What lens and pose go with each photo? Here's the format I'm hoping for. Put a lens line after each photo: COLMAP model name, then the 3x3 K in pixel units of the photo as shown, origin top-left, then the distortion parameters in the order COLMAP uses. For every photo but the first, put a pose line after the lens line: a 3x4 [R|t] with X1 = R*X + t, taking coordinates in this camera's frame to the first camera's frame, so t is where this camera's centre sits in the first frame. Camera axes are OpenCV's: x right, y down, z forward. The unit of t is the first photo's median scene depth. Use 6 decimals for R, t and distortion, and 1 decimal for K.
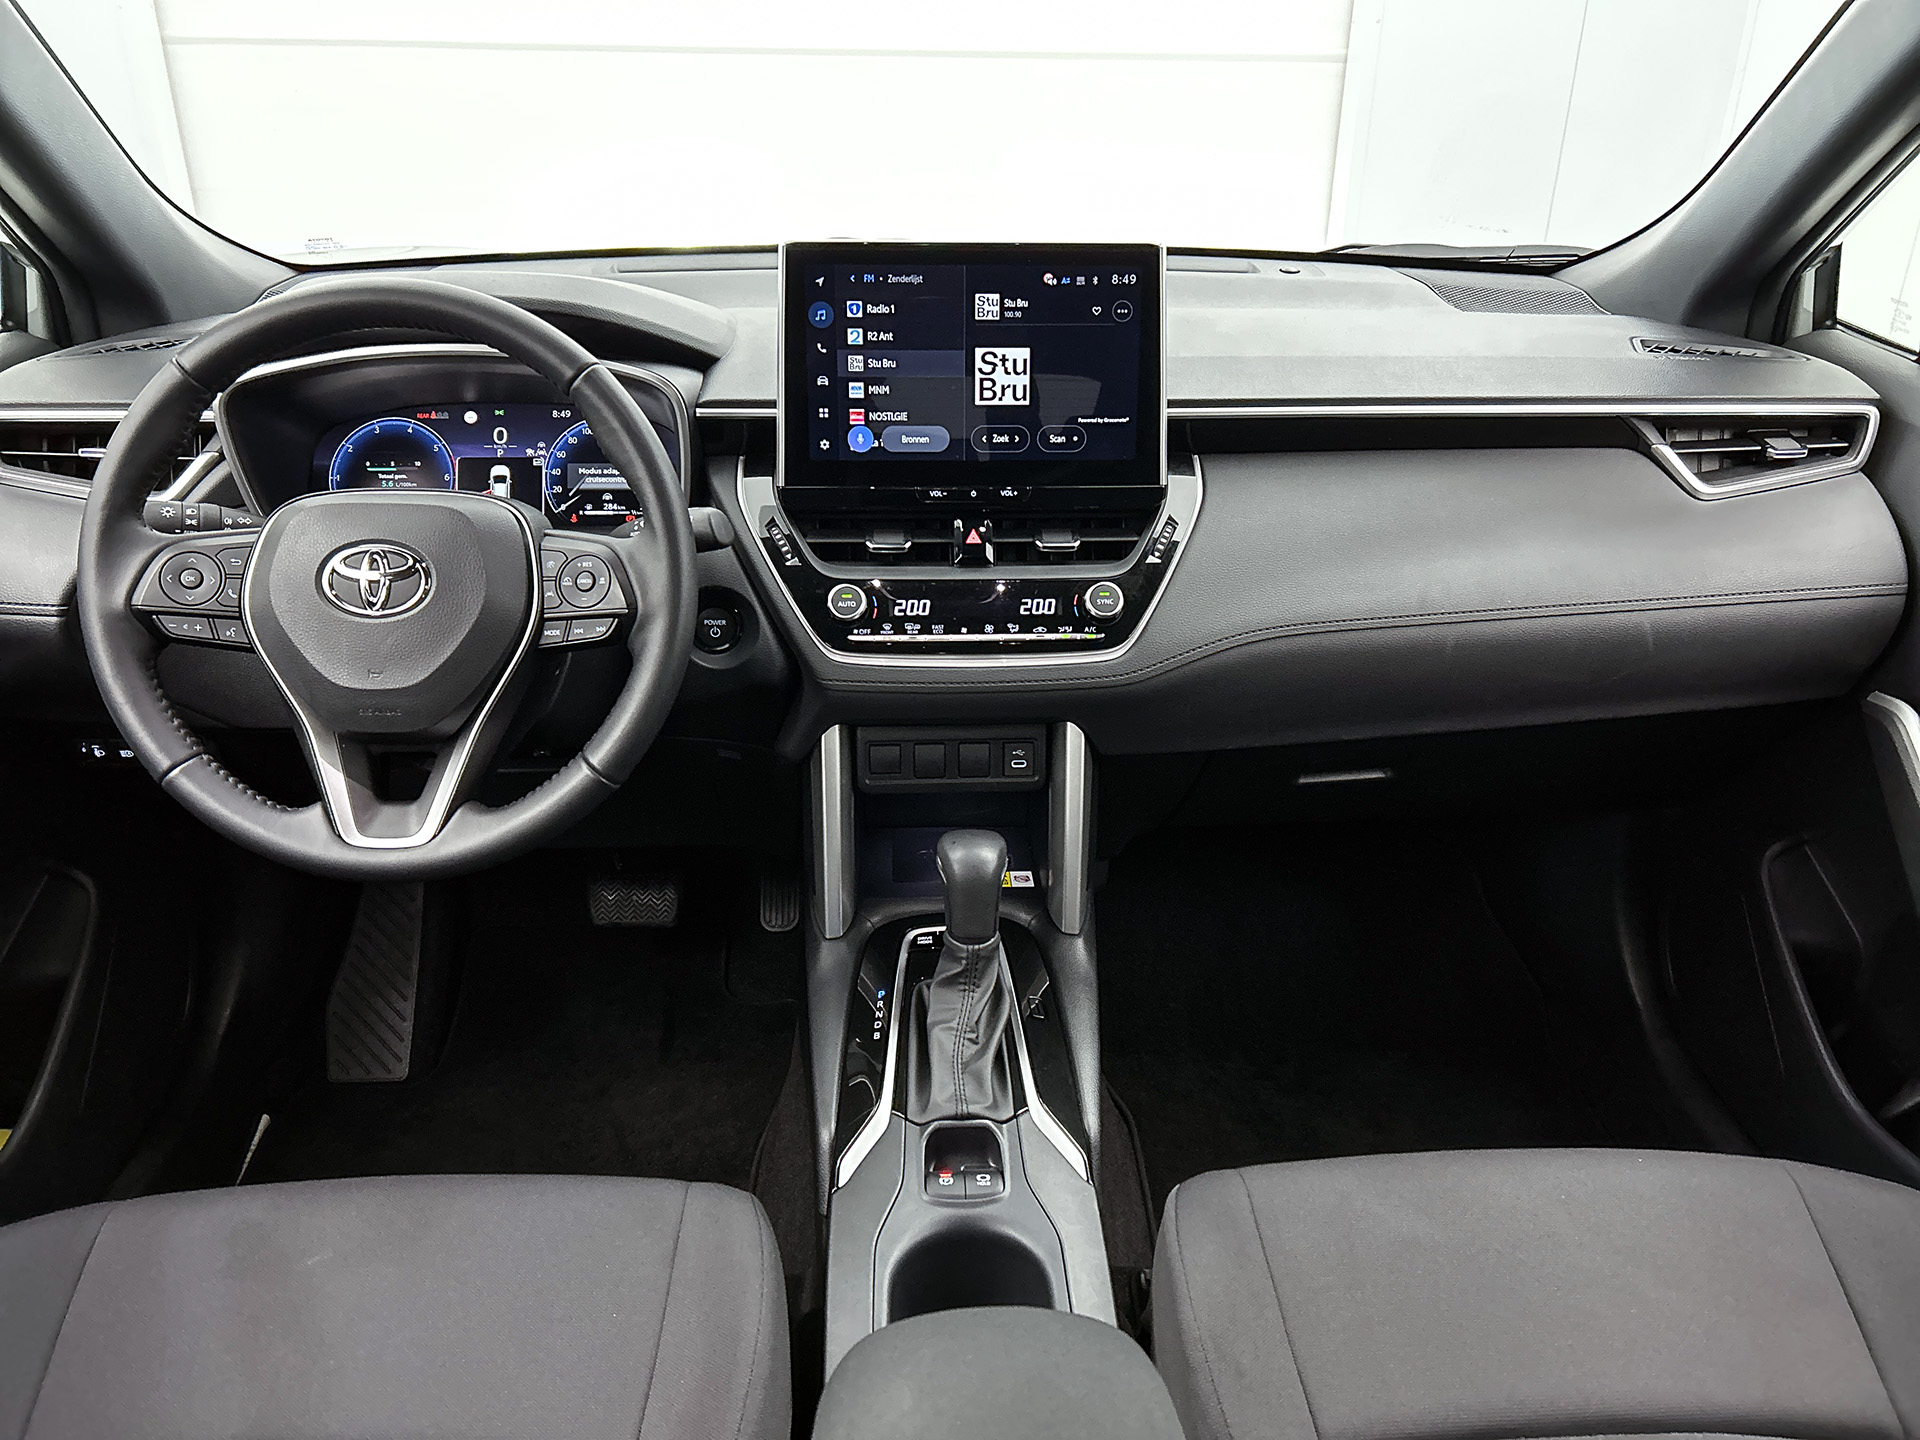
lens RADIAL K [[1459.7, 0, 960.0], [0, 1459.7, 720.0], [0, 0, 1]] dist [0.003578, -0.001002]
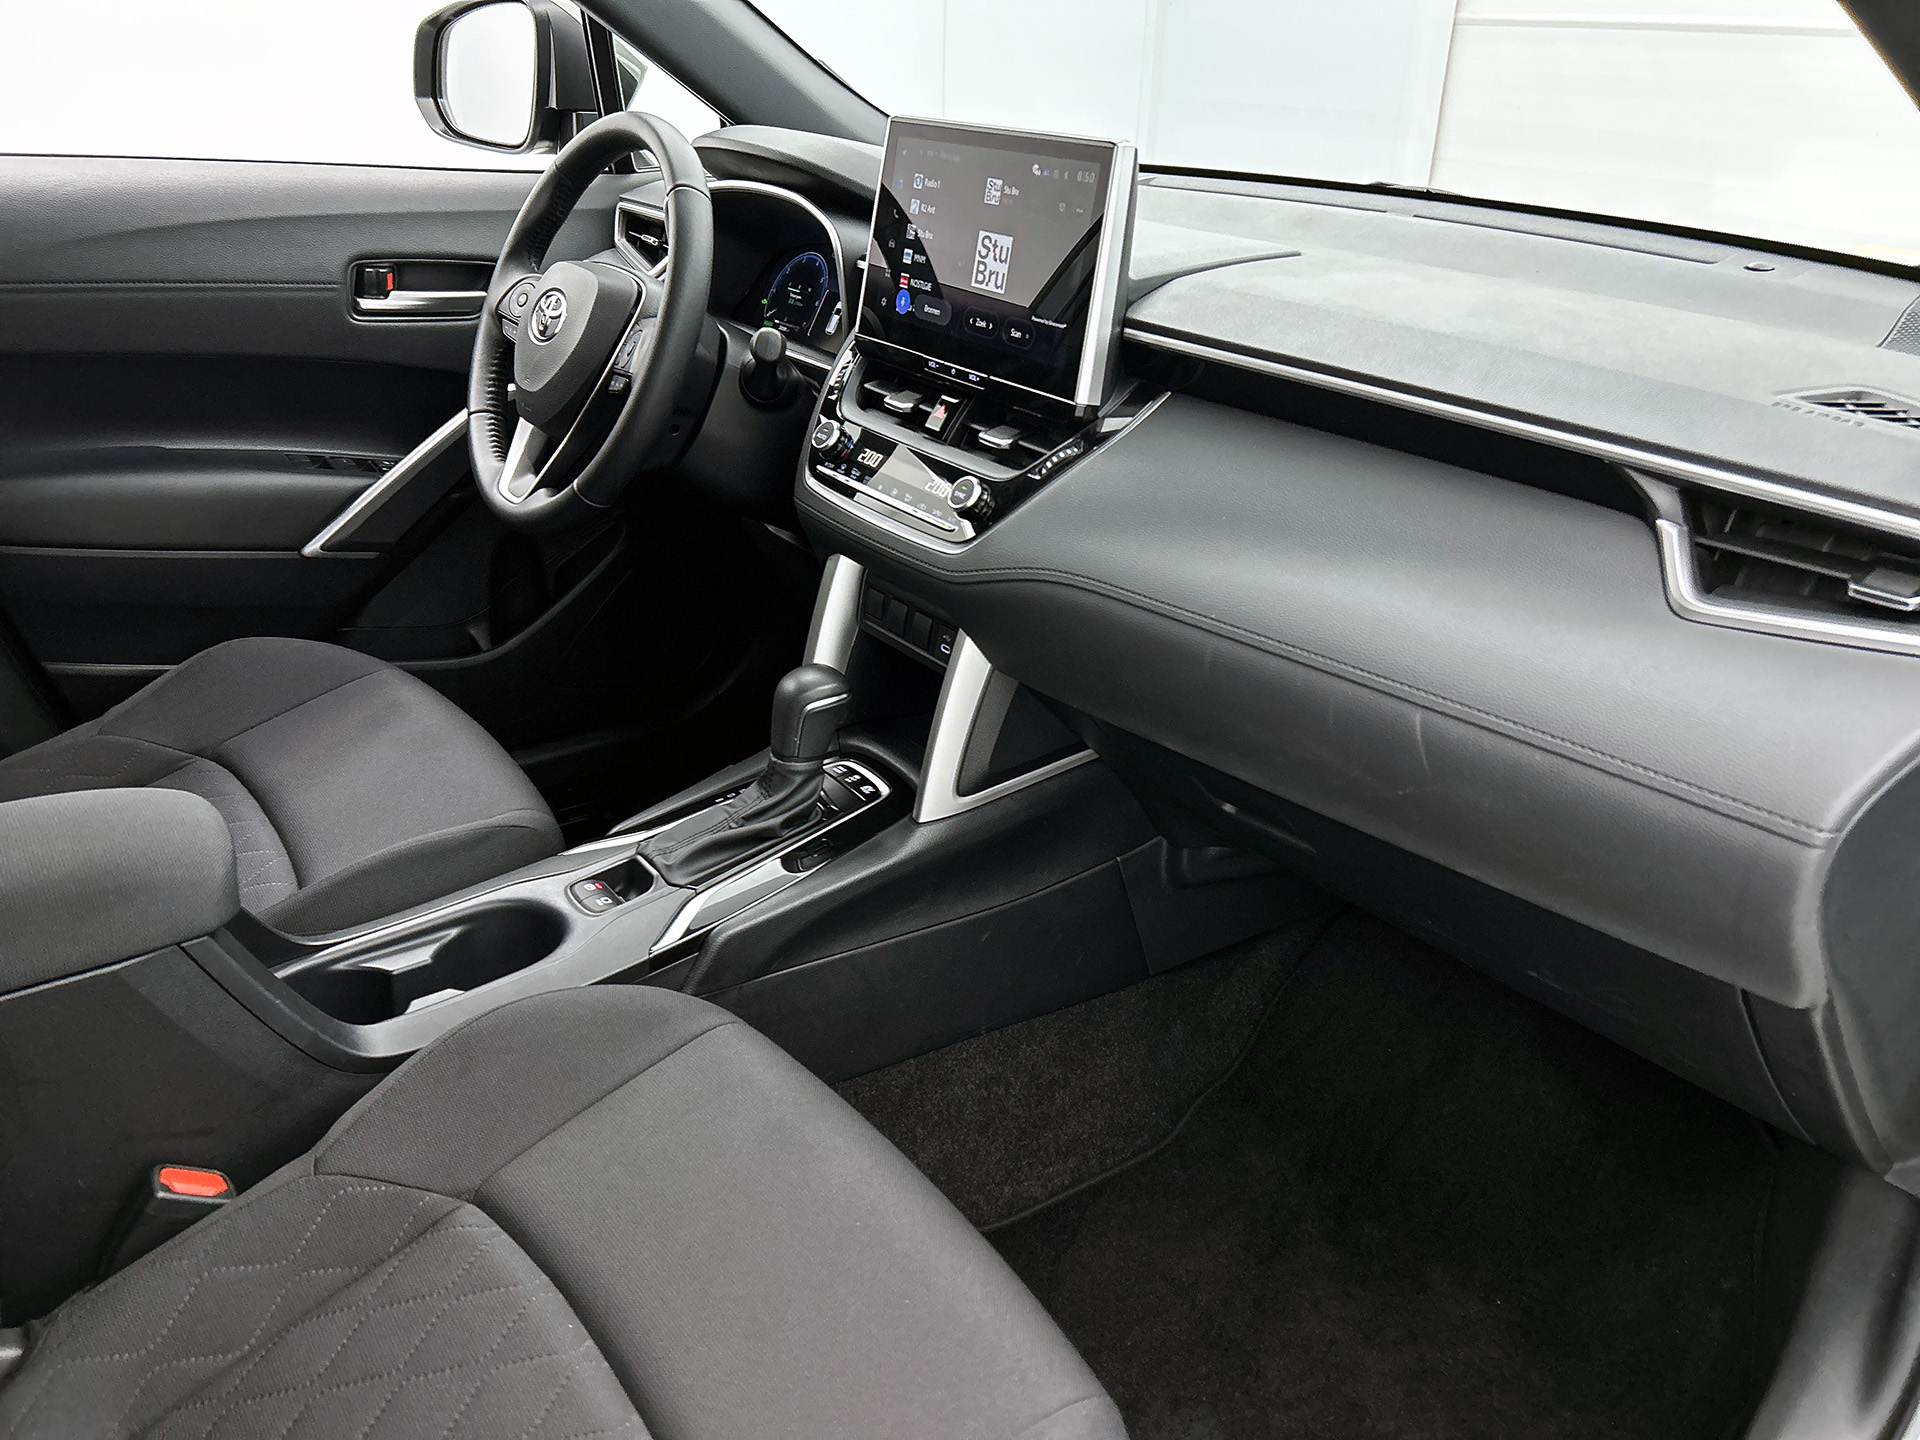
lens RADIAL K [[1475.9, 0, 907.0], [0, 1475.9, 709.9], [0, 0, 1]] dist [-0.003556, -0.002587]
pose [[0.557845, 0.362812, -0.746442, 0.910175], [-0.375962, 0.912284, 0.162449, -0.099003], [0.739906, 0.190013, 0.645317, 0.365265]]
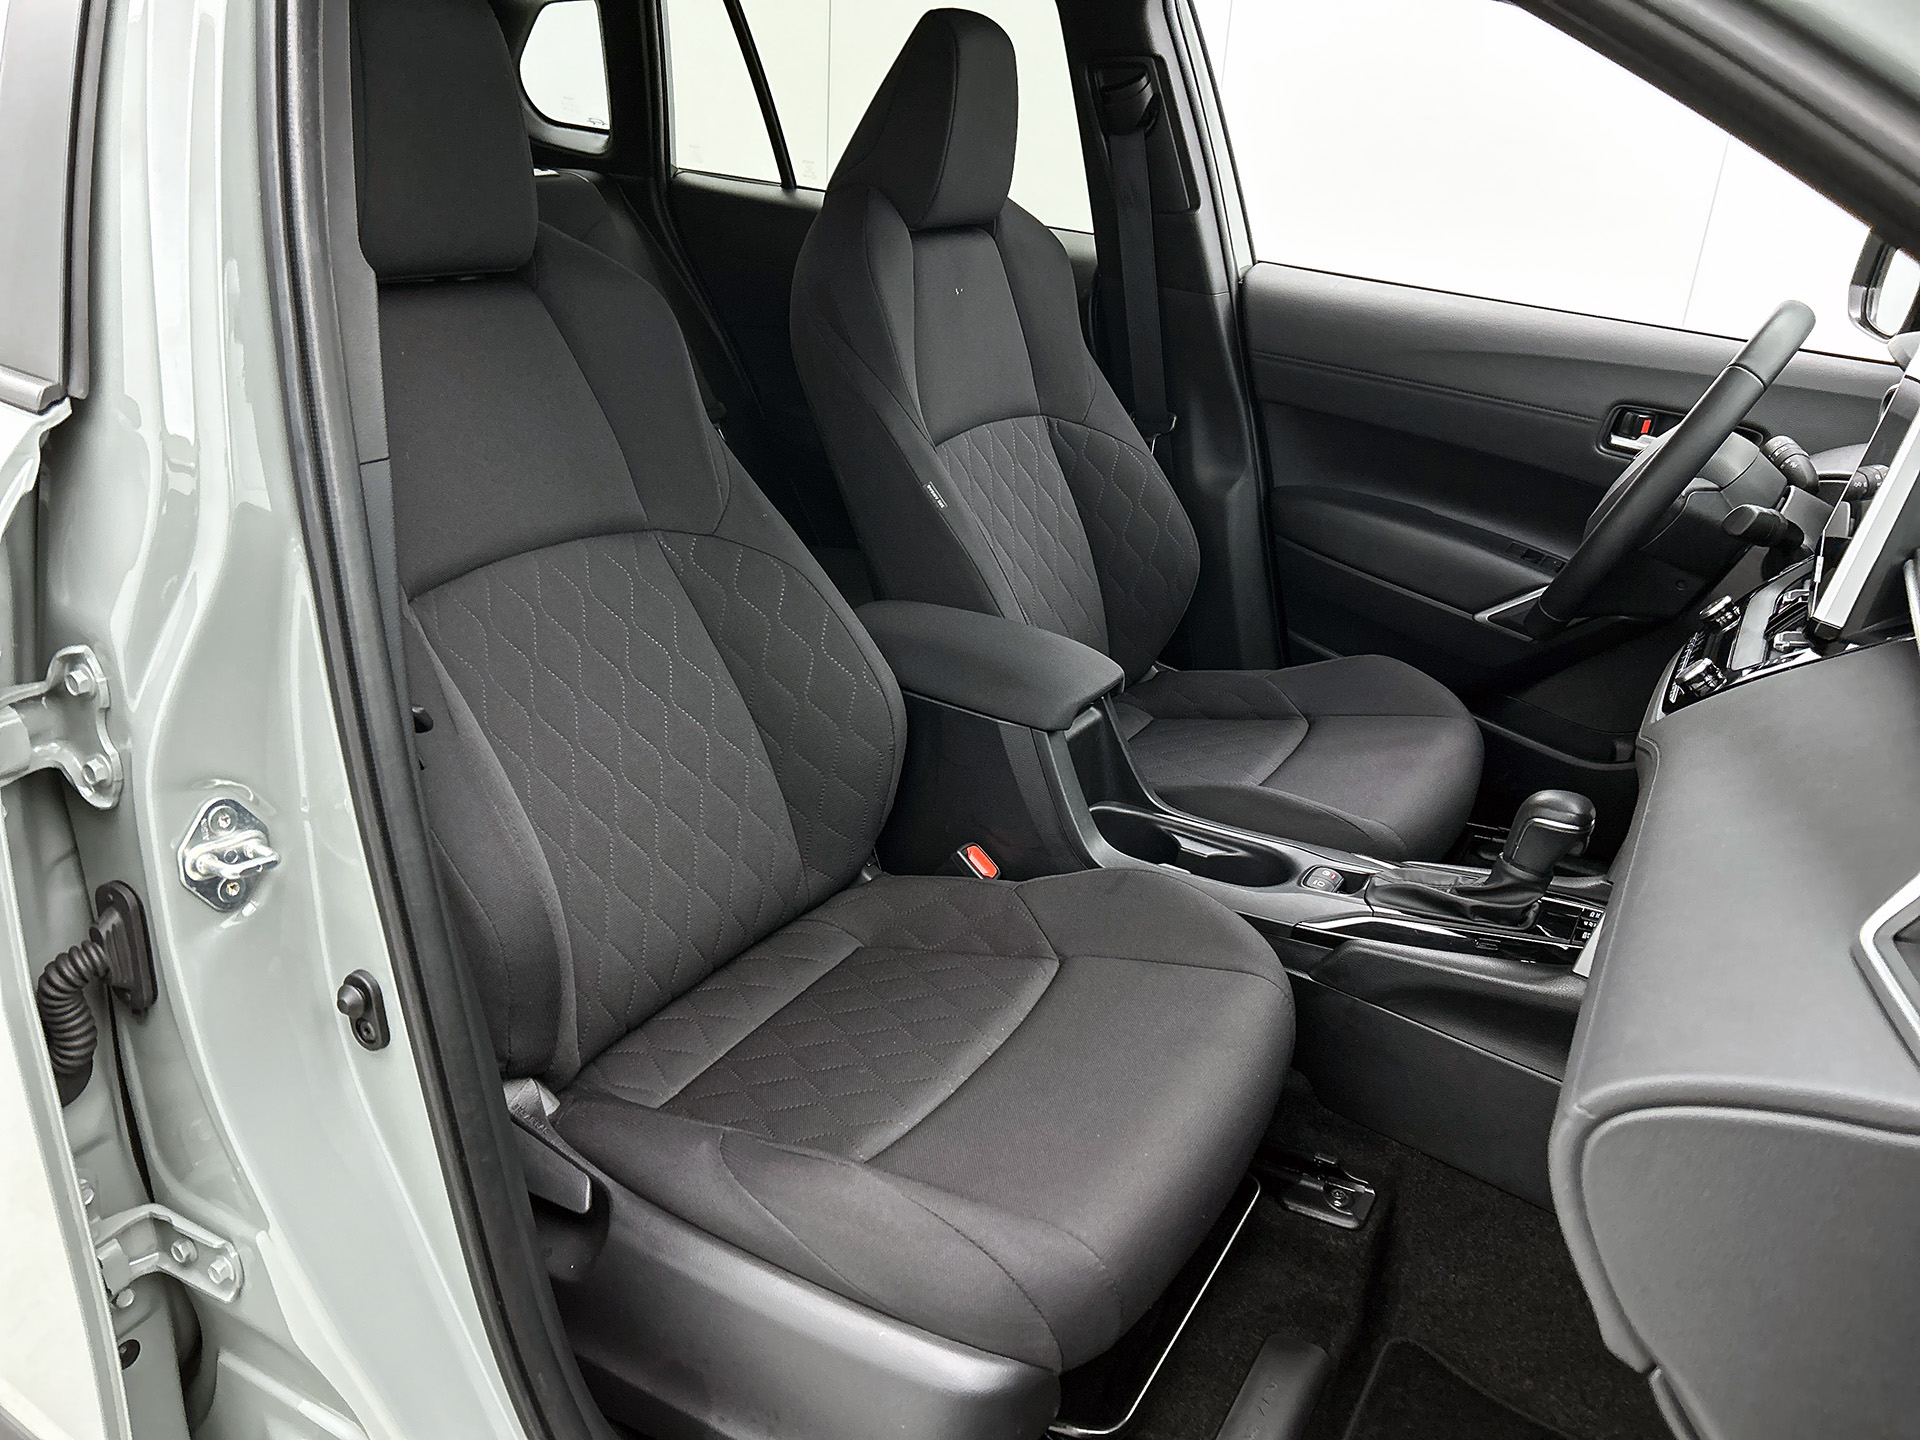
lens RADIAL K [[1459.7, 0, 960.0], [0, 1459.7, 720.0], [0, 0, 1]] dist [0.003578, -0.001002]
pose [[-0.570634, 0.281149, -0.771578, 1.206072], [-0.389866, 0.734185, 0.555856, -0.438016], [0.722759, 0.618003, -0.309340, 1.019041]]
